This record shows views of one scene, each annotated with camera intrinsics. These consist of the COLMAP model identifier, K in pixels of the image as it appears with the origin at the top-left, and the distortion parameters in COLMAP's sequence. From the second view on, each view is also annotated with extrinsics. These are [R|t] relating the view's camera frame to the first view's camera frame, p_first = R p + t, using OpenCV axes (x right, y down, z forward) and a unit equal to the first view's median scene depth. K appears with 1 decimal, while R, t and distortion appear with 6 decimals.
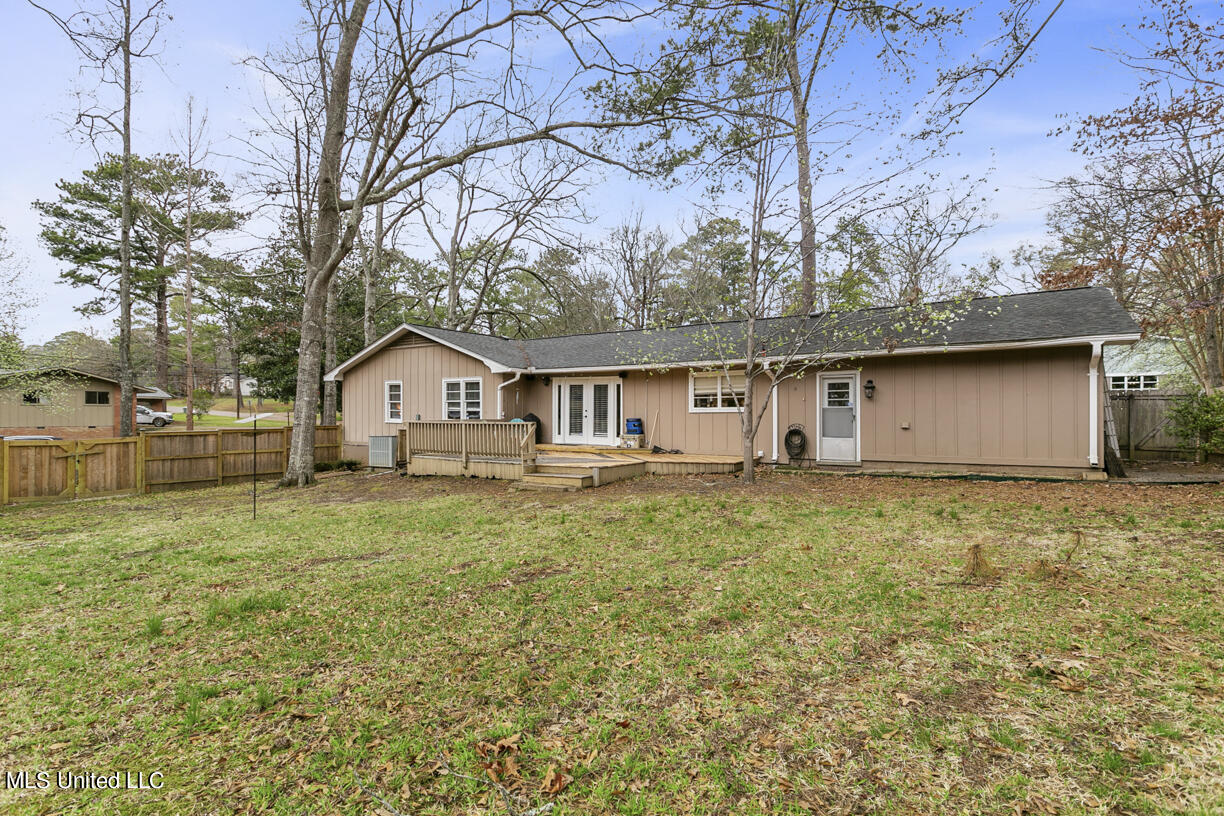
lens RADIAL K [[591.0, 0, 613.0], [0, 591.0, 412.0], [0, 0, 1]] dist [-0.005235, 0.000513]
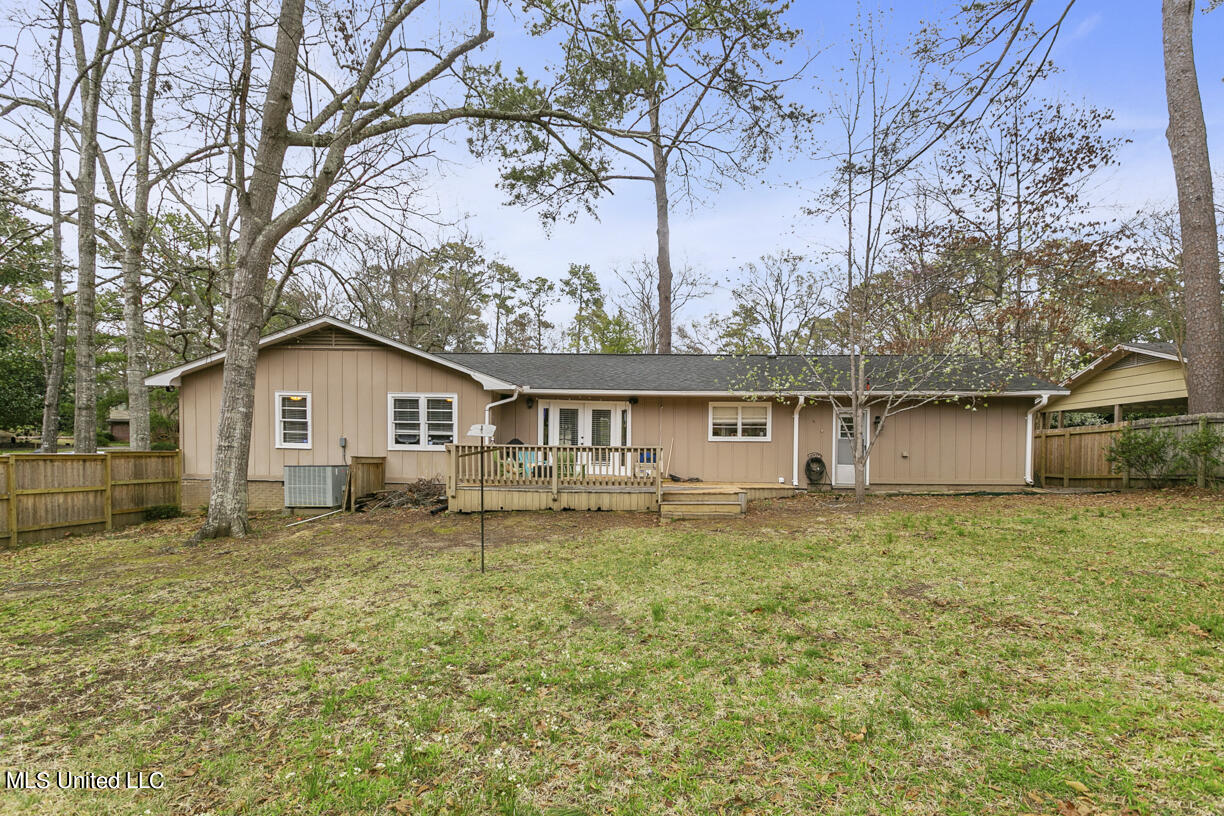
lens RADIAL K [[591.0, 0, 627.1], [0, 591.0, 468.6], [0, 0, 1]] dist [-0.005235, 0.000513]
pose [[0.862740, -0.002742, 0.505641, -0.459496], [-0.015390, 0.999380, 0.031677, 0.016324], [-0.505414, -0.035111, 0.862162, 0.171307]]
